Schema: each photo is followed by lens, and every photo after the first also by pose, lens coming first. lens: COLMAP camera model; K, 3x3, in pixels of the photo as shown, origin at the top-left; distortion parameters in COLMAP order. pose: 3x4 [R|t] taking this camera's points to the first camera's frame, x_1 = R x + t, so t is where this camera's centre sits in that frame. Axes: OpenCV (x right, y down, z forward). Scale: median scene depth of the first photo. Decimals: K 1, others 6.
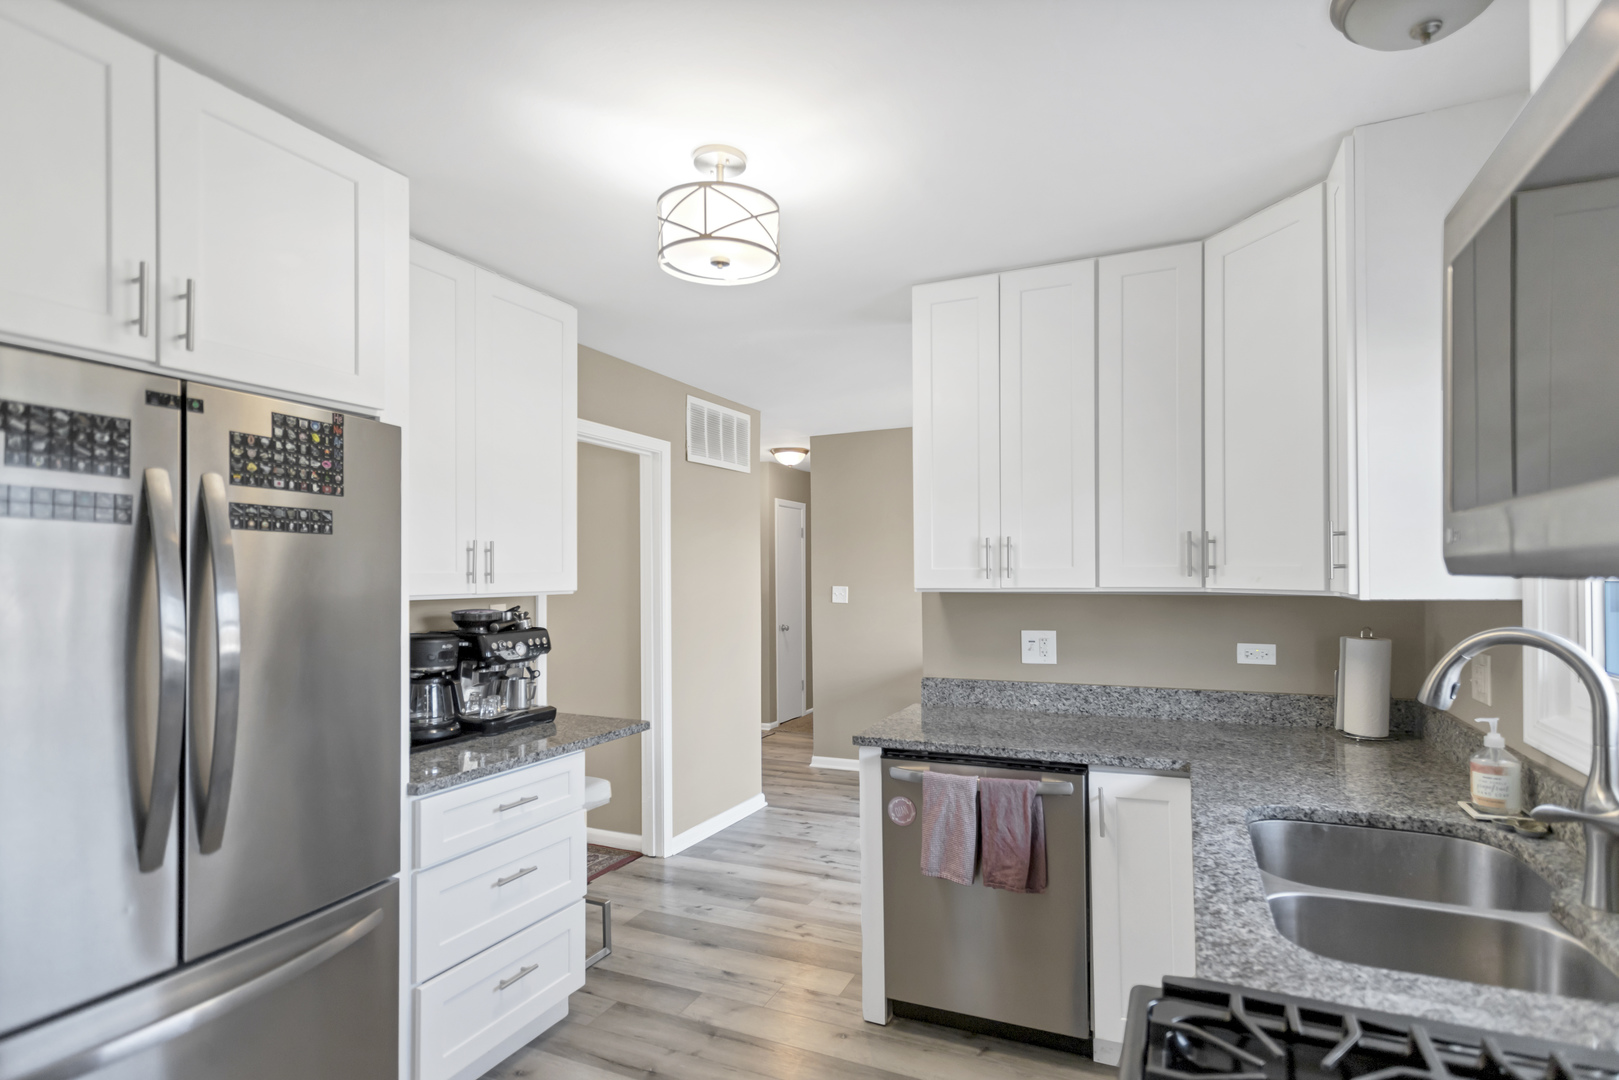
lens RADIAL K [[808.4, 0, 810.5], [0, 808.4, 574.3], [0, 0, 1]] dist [0.001960, -0.000358]
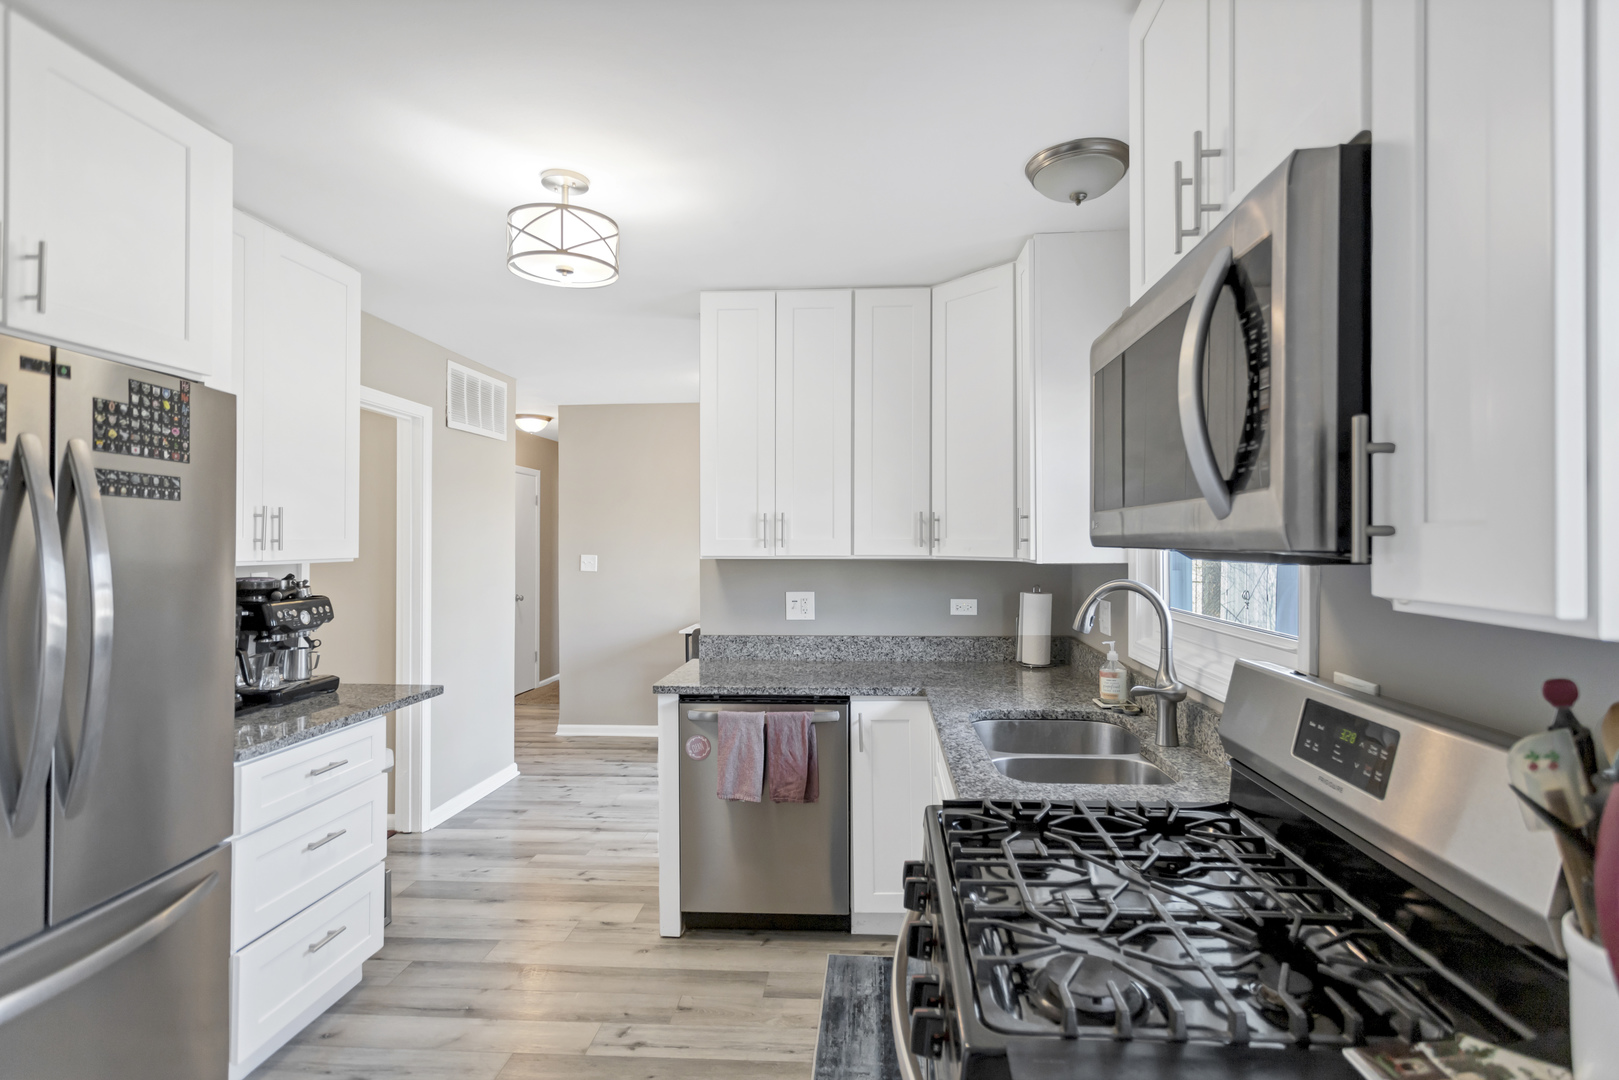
lens RADIAL K [[835.6, 0, 809.5], [0, 835.6, 540.0], [0, 0, 1]] dist [0.000106, -0.000009]
pose [[0.937953, 0.007827, 0.346675, -0.164129], [-0.006266, 0.999965, -0.005624, 0.000396], [-0.346707, 0.003103, 0.937968, -0.192364]]
